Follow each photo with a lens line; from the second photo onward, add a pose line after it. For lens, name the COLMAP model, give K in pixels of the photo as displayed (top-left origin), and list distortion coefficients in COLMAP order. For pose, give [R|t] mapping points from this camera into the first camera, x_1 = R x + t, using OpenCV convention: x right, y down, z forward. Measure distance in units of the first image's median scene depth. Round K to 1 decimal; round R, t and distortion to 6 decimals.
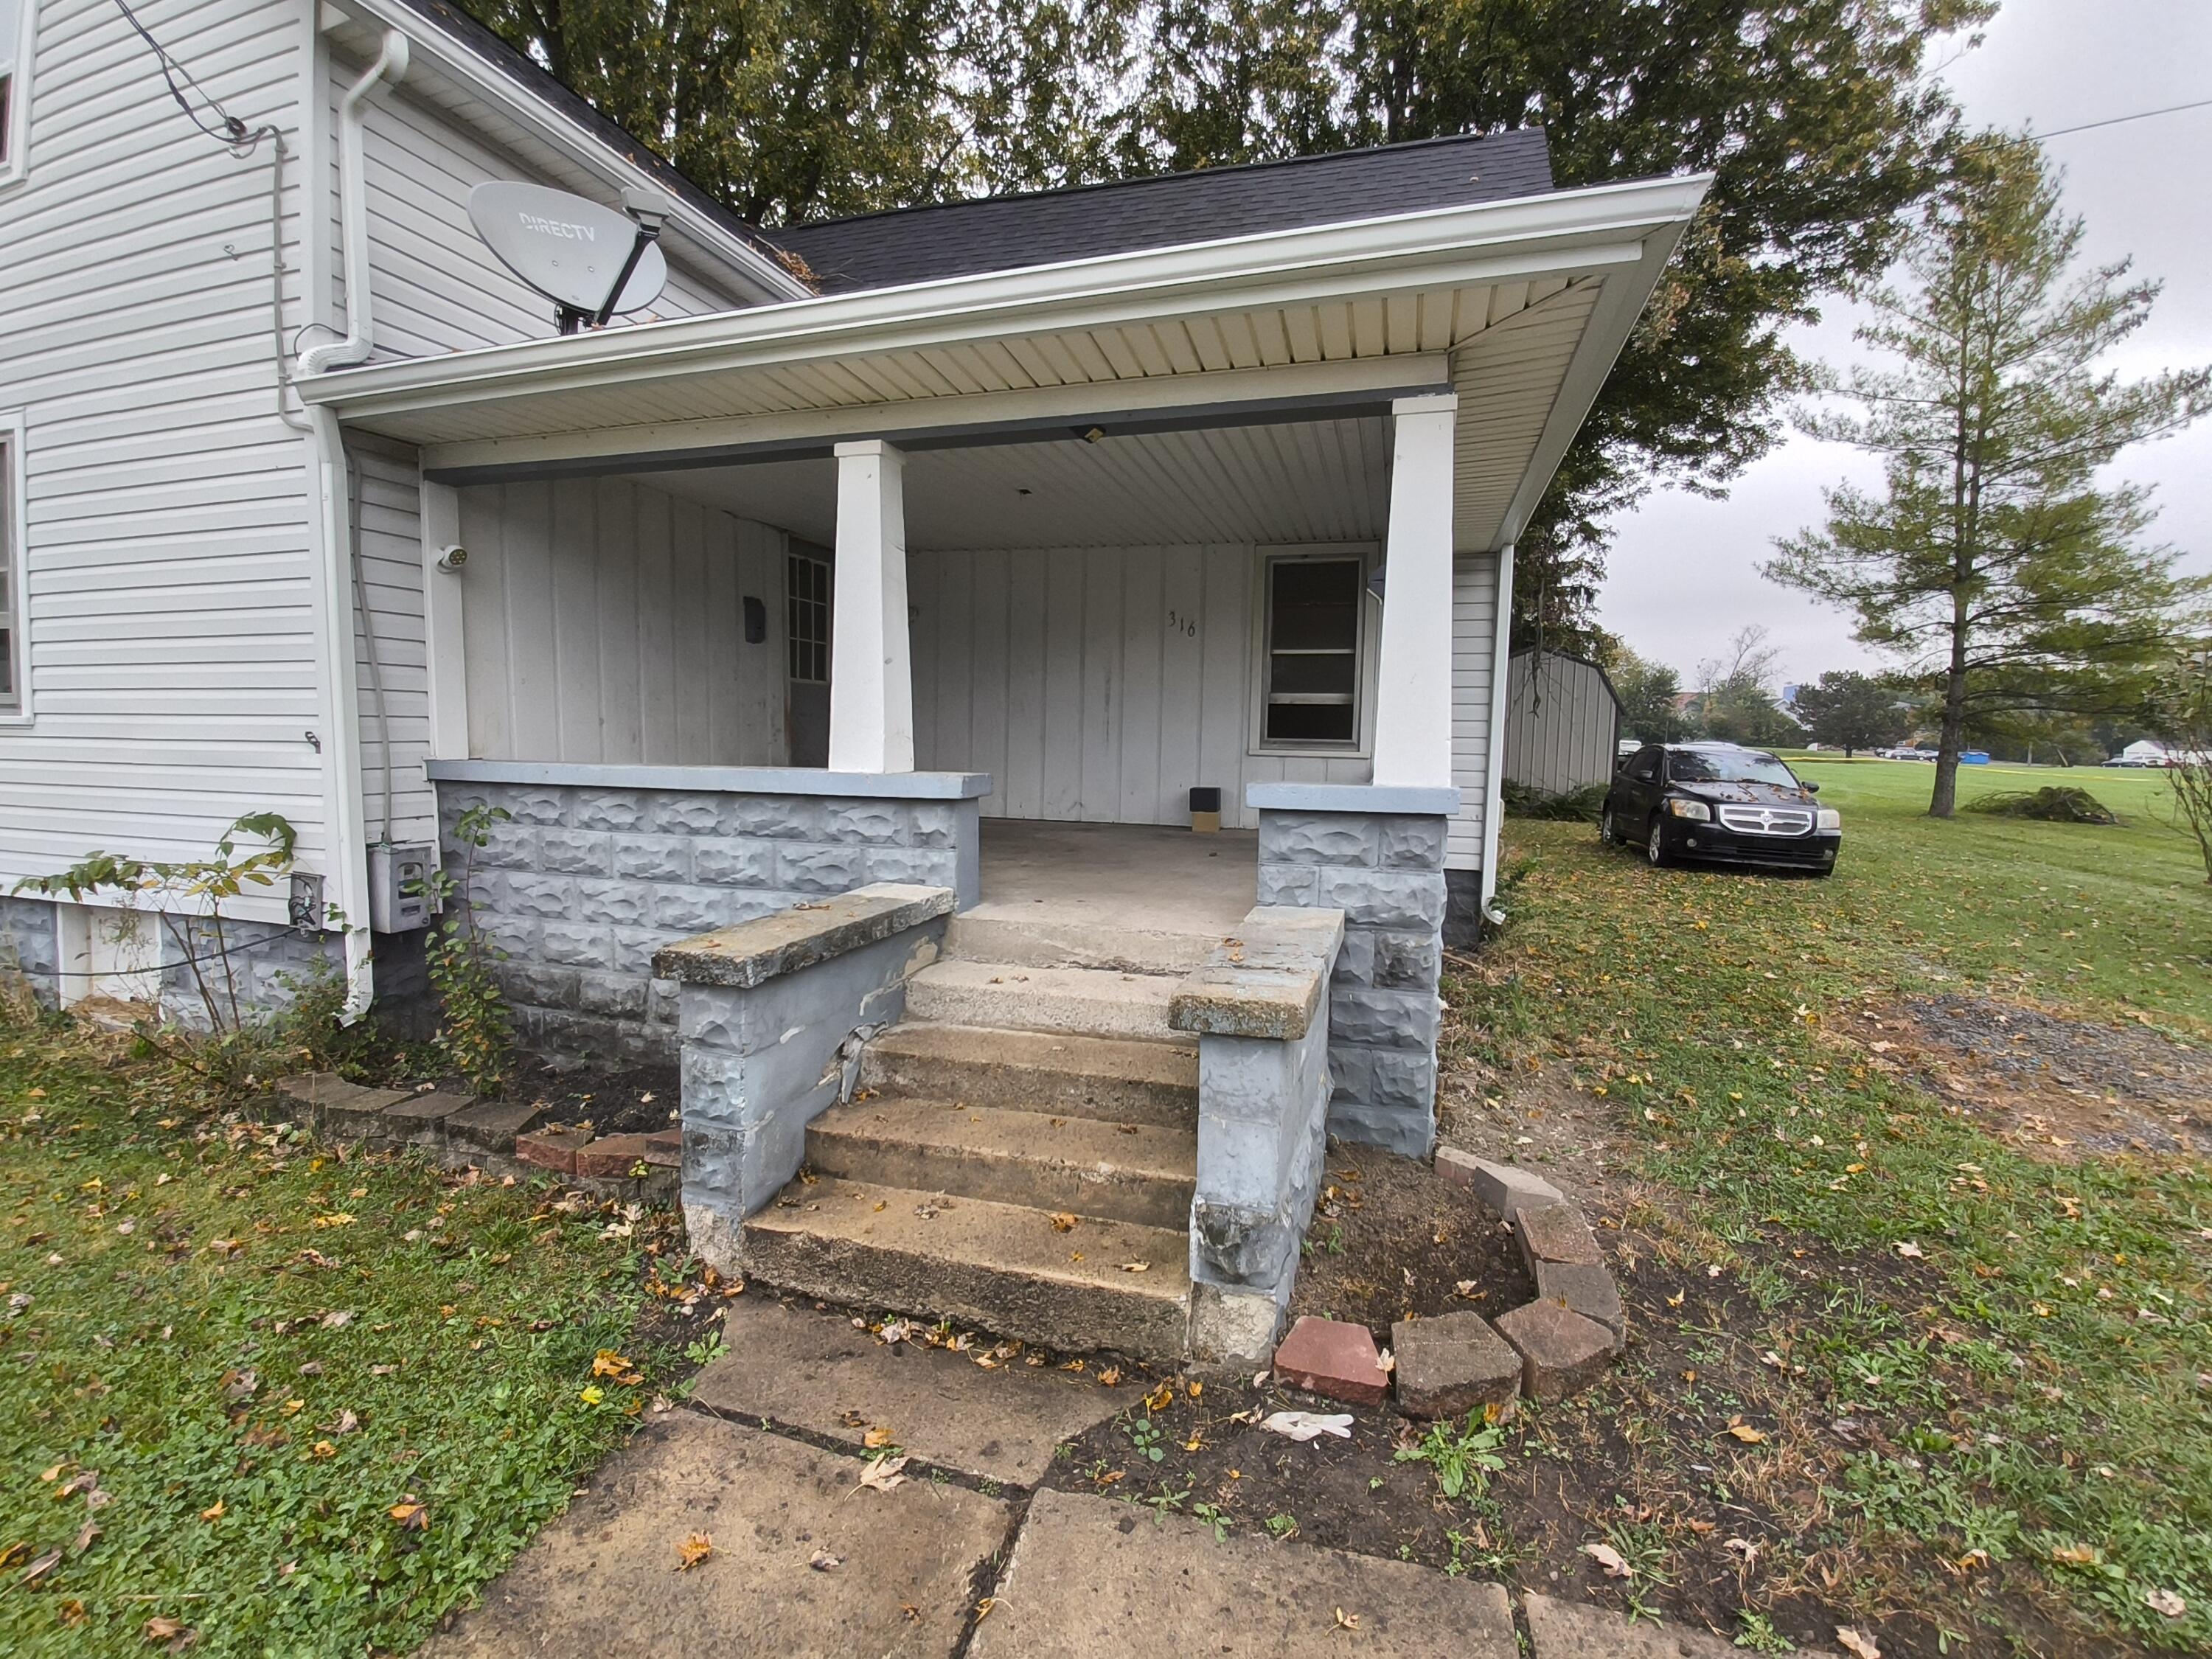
lens RADIAL K [[1007.3, 0, 1105.0], [0, 1007.3, 825.3], [0, 0, 1]] dist [-0.011894, -0.010190]
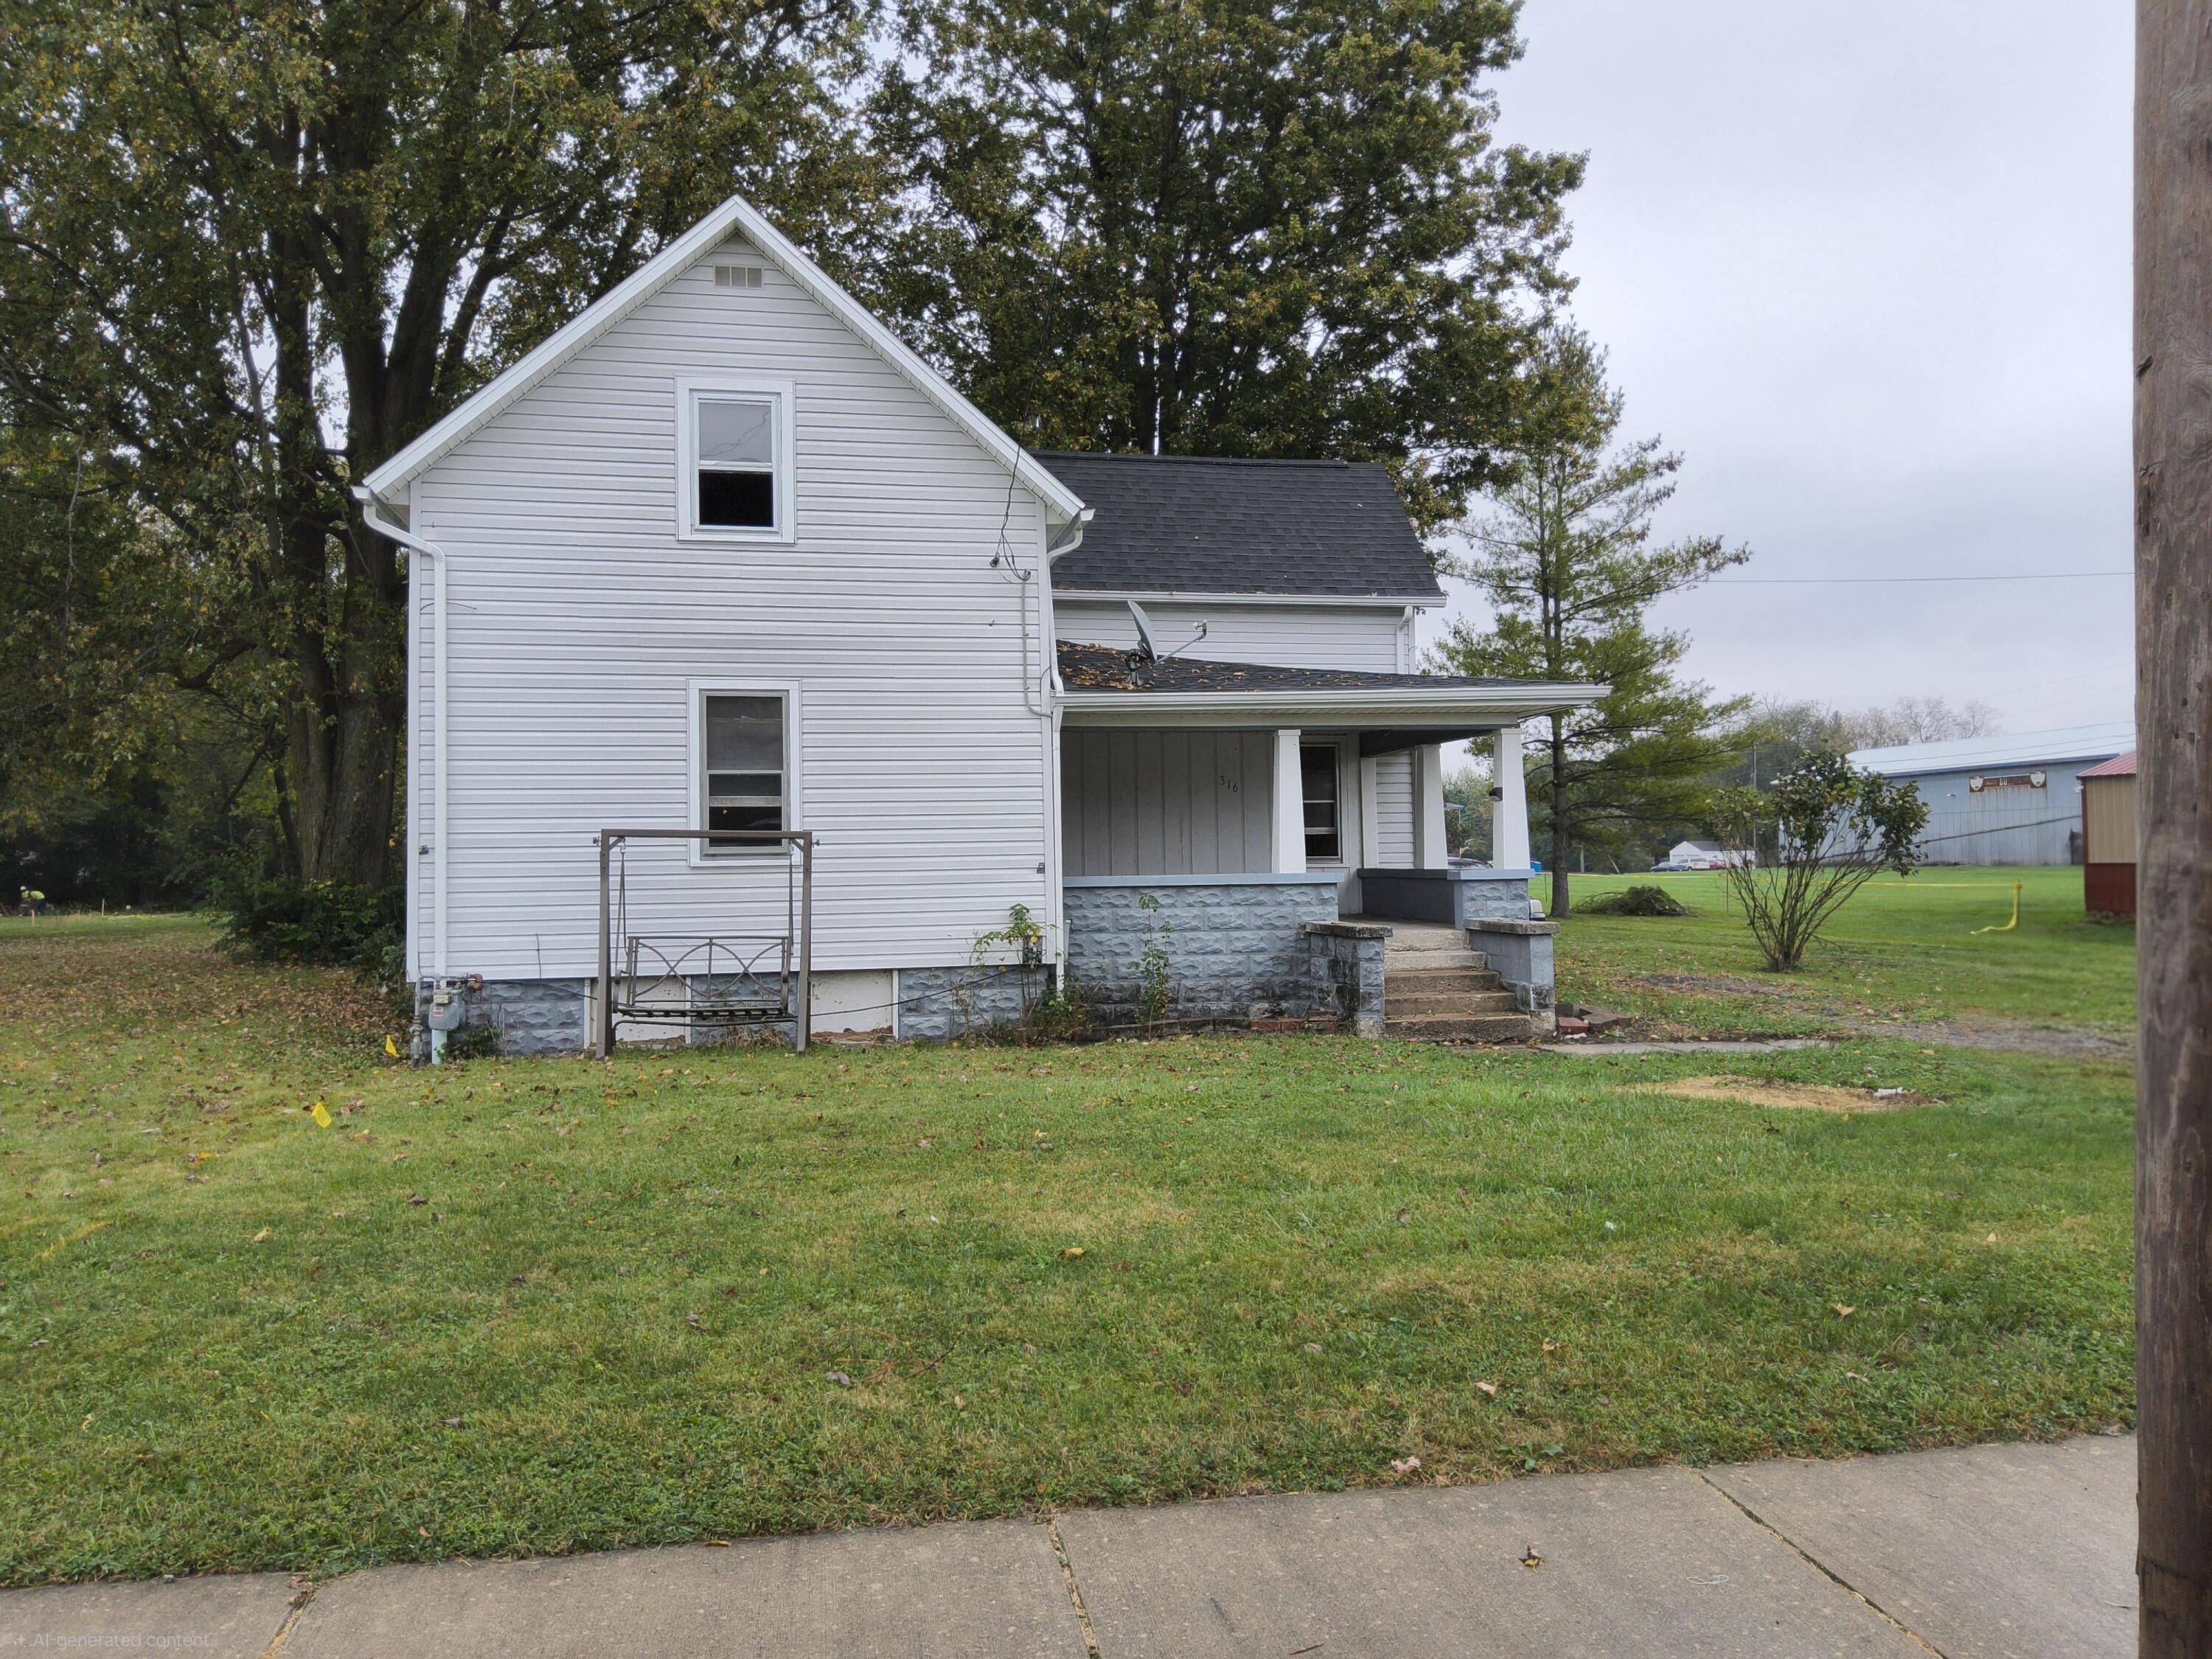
lens RADIAL K [[1598.2, 0, 1110.7], [0, 1598.2, 826.0], [0, 0, 1]] dist [0.107308, -0.004139]
pose [[0.890289, -0.018652, 0.455014, -1.961398], [0.070581, 0.992739, -0.097405, 0.142021], [-0.449894, 0.118835, 0.885141, -1.752457]]
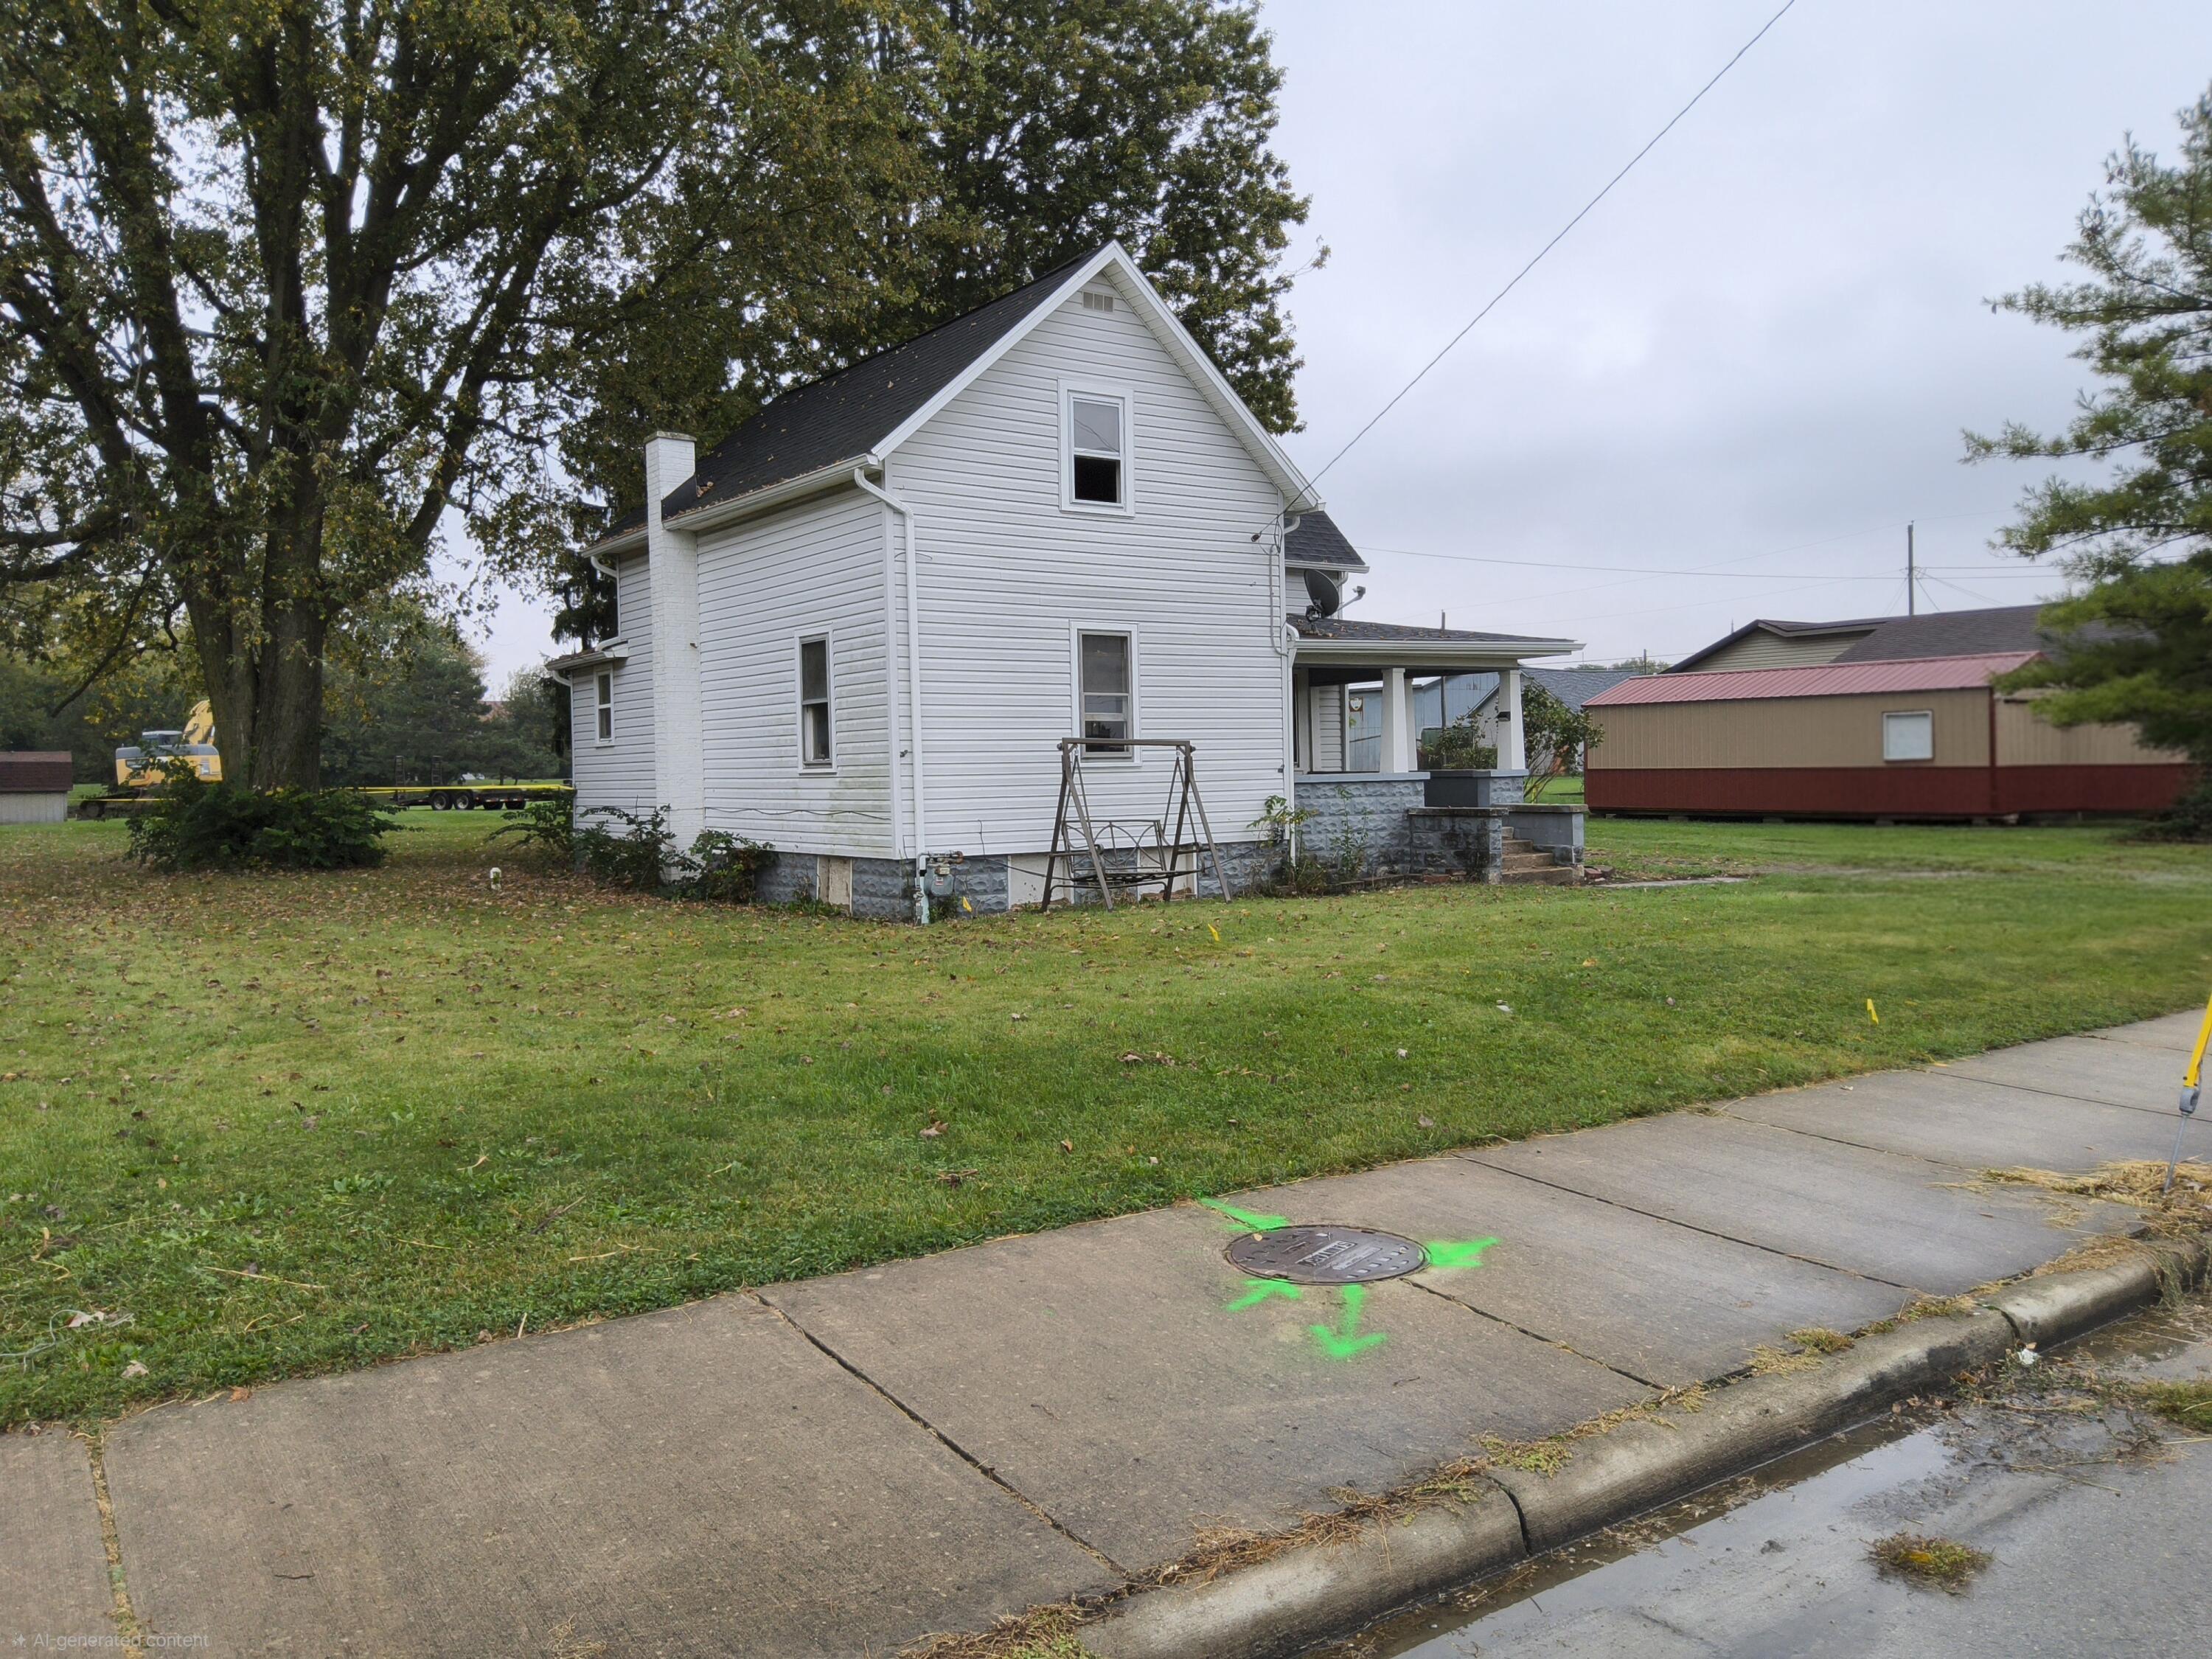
lens RADIAL K [[1598.2, 0, 1109.9], [0, 1598.2, 839.7], [0, 0, 1]] dist [0.107308, -0.004139]
pose [[0.623659, -0.062997, 0.779154, -4.124506], [0.096614, 0.995317, 0.003141, 0.044210], [-0.775703, 0.073318, 0.626825, -1.231721]]
